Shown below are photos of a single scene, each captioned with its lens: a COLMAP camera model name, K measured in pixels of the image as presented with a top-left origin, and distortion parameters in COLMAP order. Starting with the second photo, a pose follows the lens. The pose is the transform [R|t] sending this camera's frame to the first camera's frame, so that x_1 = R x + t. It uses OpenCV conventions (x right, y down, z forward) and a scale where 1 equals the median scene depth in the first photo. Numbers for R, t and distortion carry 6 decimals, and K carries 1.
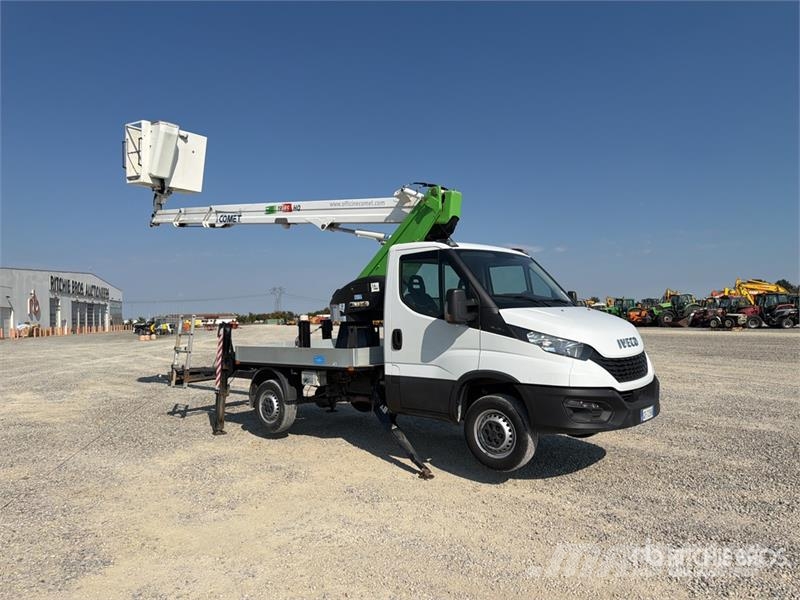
lens RADIAL K [[565.9, 0, 400.9], [0, 565.9, 303.8], [0, 0, 1]] dist [0.068980, -0.085649]
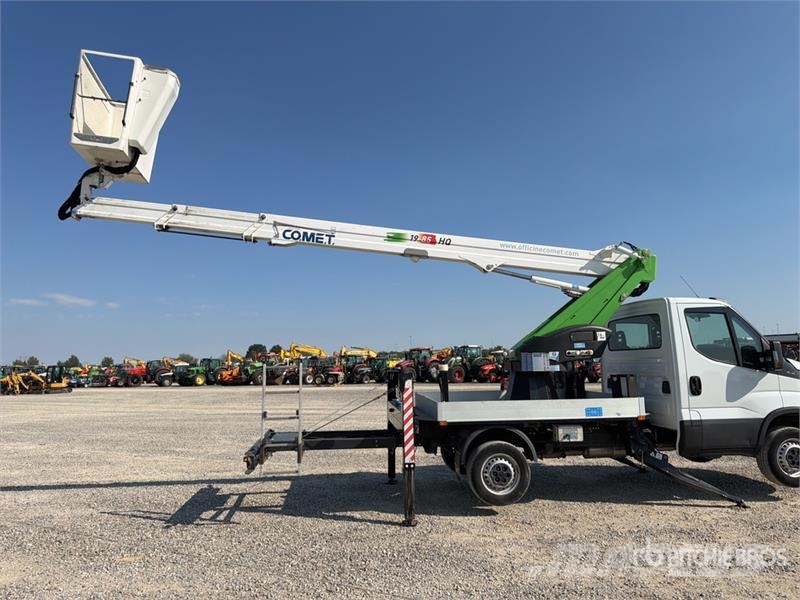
lens RADIAL K [[565.9, 0, 395.8], [0, 565.9, 304.6], [0, 0, 1]] dist [0.068980, -0.085649]
pose [[0.684730, 0.083464, 0.724001, -0.913907], [-0.006954, 0.994124, -0.108027, 0.023606], [-0.728763, 0.068935, 0.681287, 0.500294]]
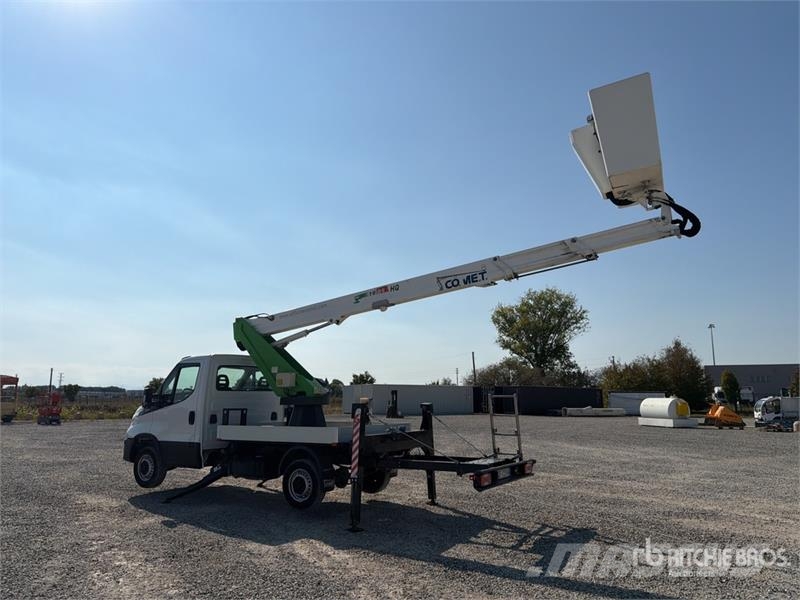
lens RADIAL K [[565.9, 0, 393.7], [0, 565.9, 297.2], [0, 0, 1]] dist [0.068980, -0.085649]
pose [[-0.984478, -0.003855, -0.175468, -0.049932], [0.030659, 0.980610, -0.193559, 0.045413], [0.172811, -0.195934, -0.965270, 2.214635]]
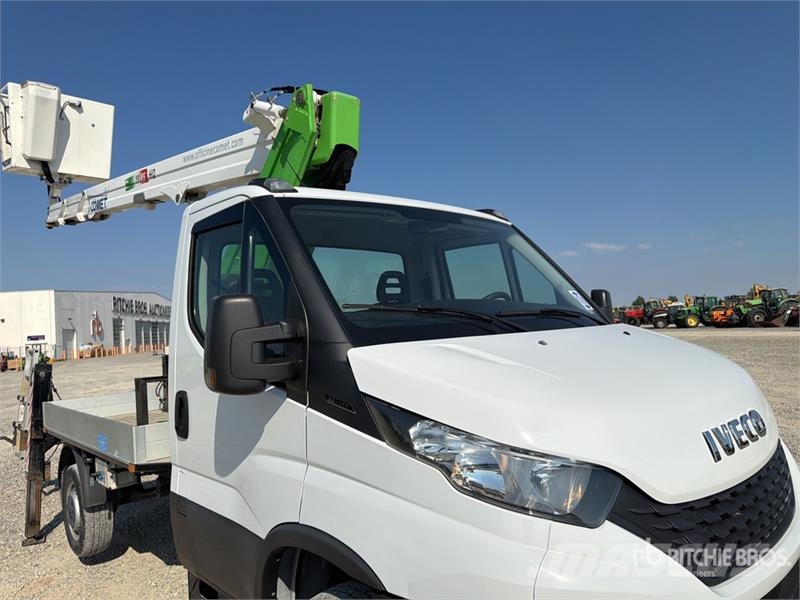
lens RADIAL K [[565.9, 0, 401.7], [0, 565.9, 307.7], [0, 0, 1]] dist [0.068980, -0.085649]
pose [[0.992813, -0.037790, -0.113556, 0.164487], [0.036976, 0.999273, -0.009272, -0.007333], [0.113824, 0.005006, 0.993488, 0.435732]]
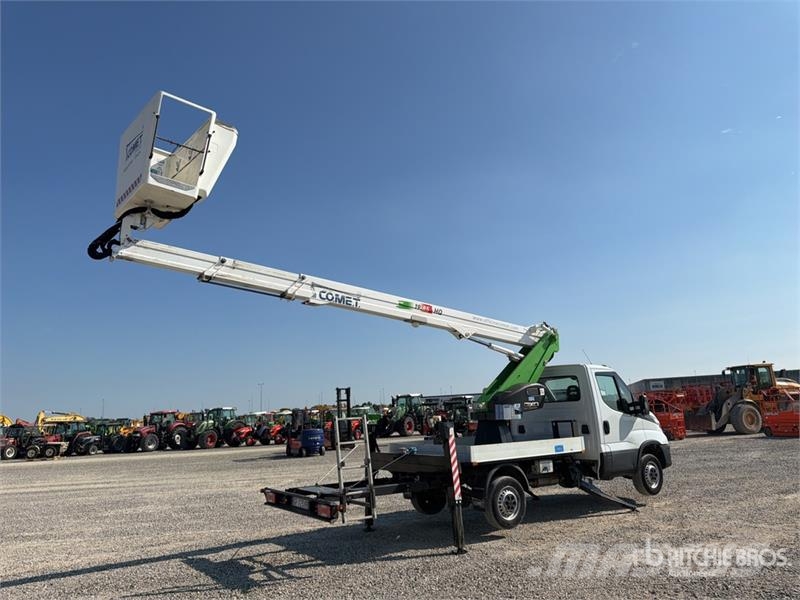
lens RADIAL K [[565.9, 0, 401.0], [0, 565.9, 302.8], [0, 0, 1]] dist [0.068980, -0.085649]
pose [[0.235791, 0.202627, 0.950444, -1.277182], [0.022924, 0.976589, -0.213888, 0.039632], [-0.971533, 0.072221, 0.225626, 0.884656]]
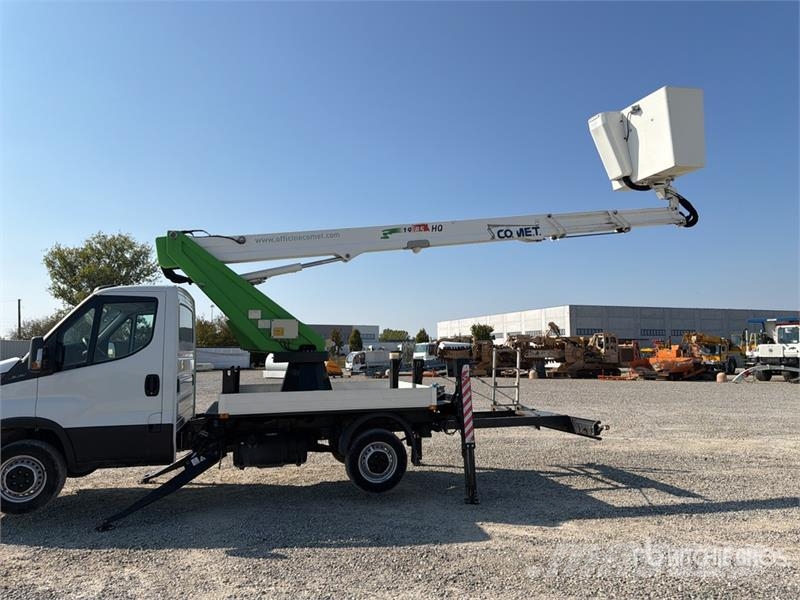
lens RADIAL K [[565.9, 0, 400.0], [0, 565.9, 306.4], [0, 0, 1]] dist [0.068980, -0.085649]
pose [[-0.560941, -0.036696, -0.827042, 0.586236], [0.040911, 0.996568, -0.071966, 0.013274], [0.826844, -0.074204, -0.557514, 1.621771]]
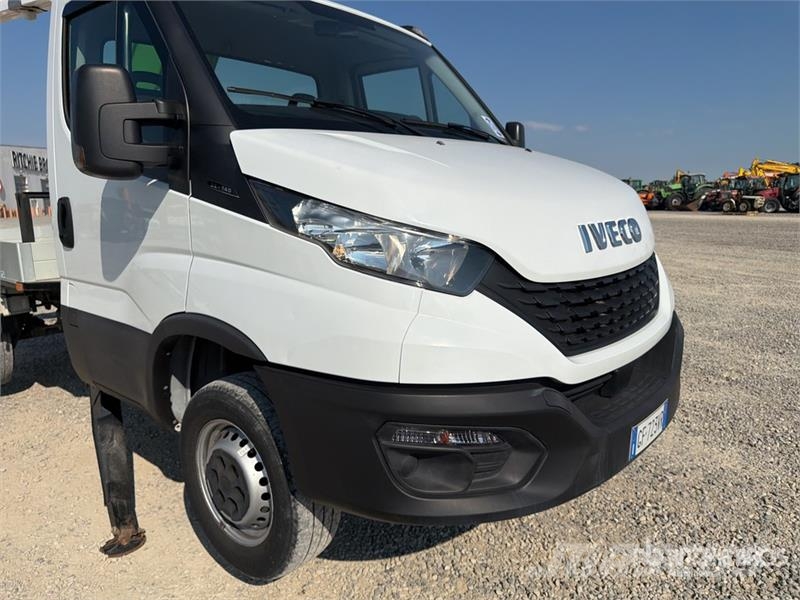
lens RADIAL K [[565.9, 0, 407.1], [0, 565.9, 305.5], [0, 0, 1]] dist [0.068980, -0.085649]
pose [[0.999959, 0.004774, 0.007633, 0.181237], [-0.006229, 0.979014, 0.203696, 0.027097], [-0.006501, -0.203735, 0.979004, 0.437254]]
